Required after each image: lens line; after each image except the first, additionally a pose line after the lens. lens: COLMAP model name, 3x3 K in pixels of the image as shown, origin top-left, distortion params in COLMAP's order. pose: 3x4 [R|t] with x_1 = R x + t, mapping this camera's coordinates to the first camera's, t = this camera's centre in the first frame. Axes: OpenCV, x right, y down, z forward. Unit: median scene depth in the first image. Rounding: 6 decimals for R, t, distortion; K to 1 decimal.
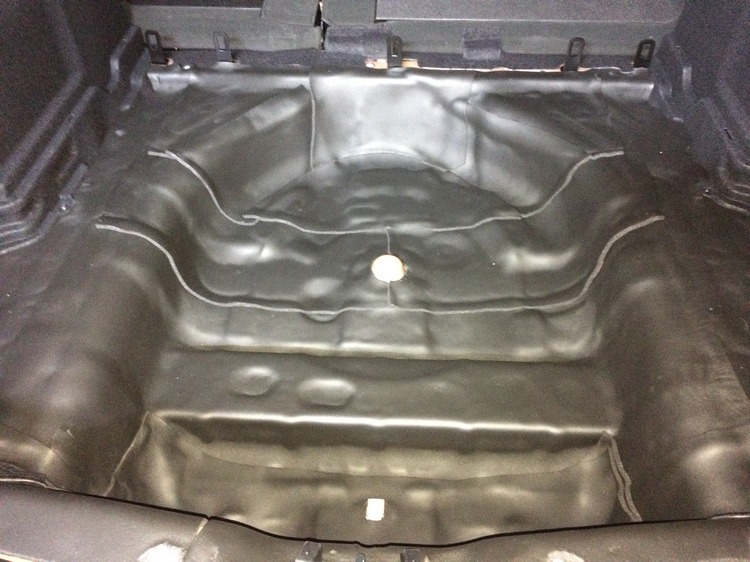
lens RADIAL K [[651.5, 0, 375.0], [0, 651.5, 281.0], [0, 0, 1]] dist [0.021819, 0.003832]
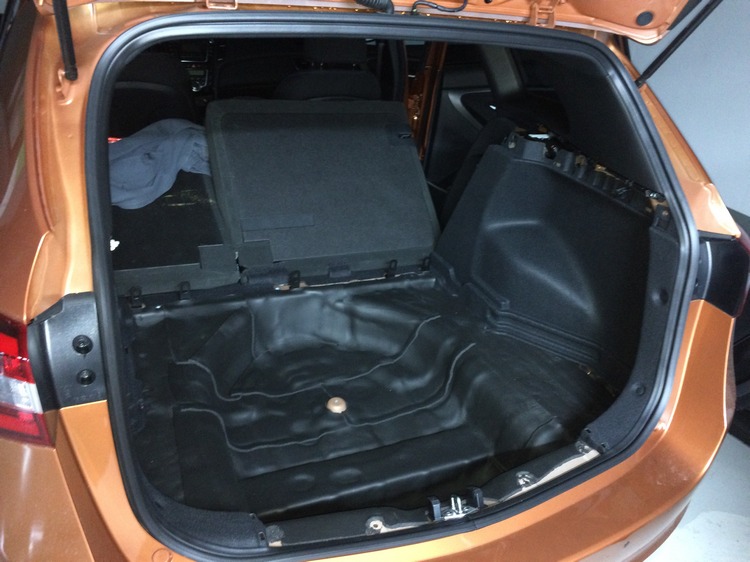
lens RADIAL K [[629.8, 0, 375.0], [0, 629.8, 281.0], [0, 0, 1]] dist [0.011711, -0.000815]
pose [[0.886806, -0.126040, 0.444622, -0.501565], [0.248625, 0.941115, -0.229104, 0.065710], [-0.389564, 0.313715, 0.865923, -0.449368]]
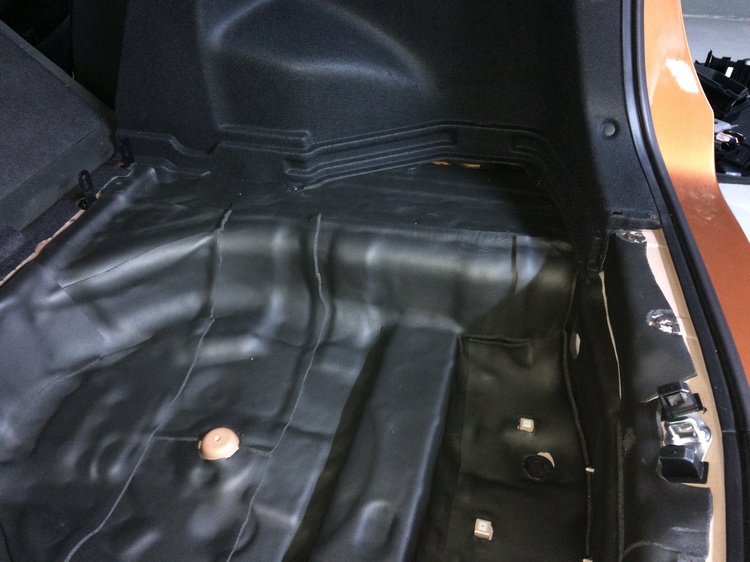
lens RADIAL K [[629.8, 0, 375.0], [0, 629.8, 281.0], [0, 0, 1]] dist [0.011711, -0.000815]
pose [[0.220958, -0.620453, 0.752473, -0.392039], [0.721123, 0.623391, 0.302267, -0.235044], [-0.656628, 0.475837, 0.585166, 0.237565]]
